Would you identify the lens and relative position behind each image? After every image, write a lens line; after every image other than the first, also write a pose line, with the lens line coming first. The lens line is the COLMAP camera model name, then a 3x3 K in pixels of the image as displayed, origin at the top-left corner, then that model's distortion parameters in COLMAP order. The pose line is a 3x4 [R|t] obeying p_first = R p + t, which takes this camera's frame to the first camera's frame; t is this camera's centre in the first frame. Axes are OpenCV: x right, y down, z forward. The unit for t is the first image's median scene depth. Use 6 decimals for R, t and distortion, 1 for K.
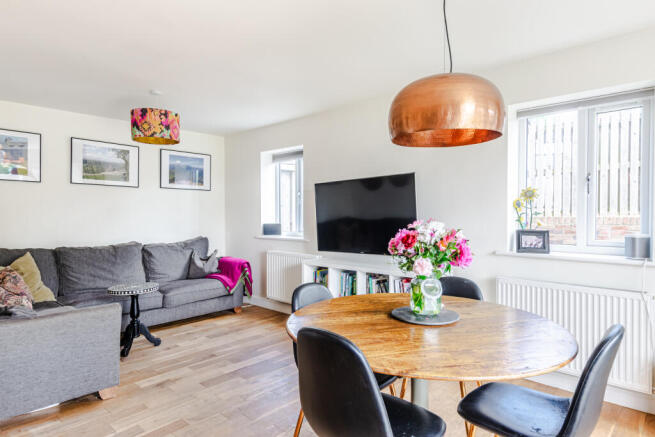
lens RADIAL K [[371.3, 0, 327.5], [0, 371.3, 218.5], [0, 0, 1]] dist [0.030883, -0.000213]
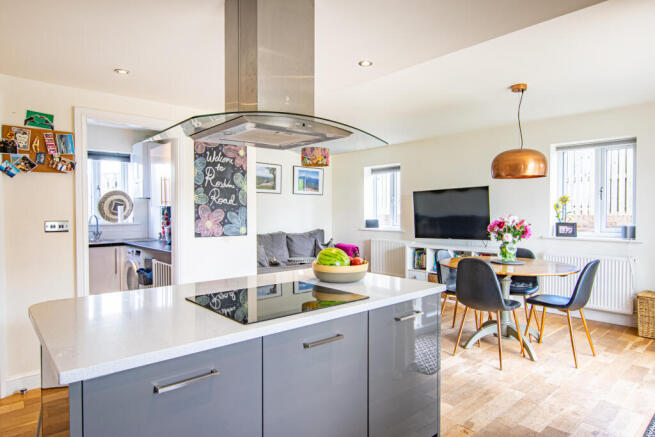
lens RADIAL K [[385.0, 0, 327.5], [0, 385.0, 218.5], [0, 0, 1]] dist [0.001559, 0.000117]
pose [[0.996750, 0.002287, -0.080526, -0.309122], [-0.001993, 0.999991, 0.003738, 0.008470], [0.080534, -0.003566, 0.996745, -0.663223]]
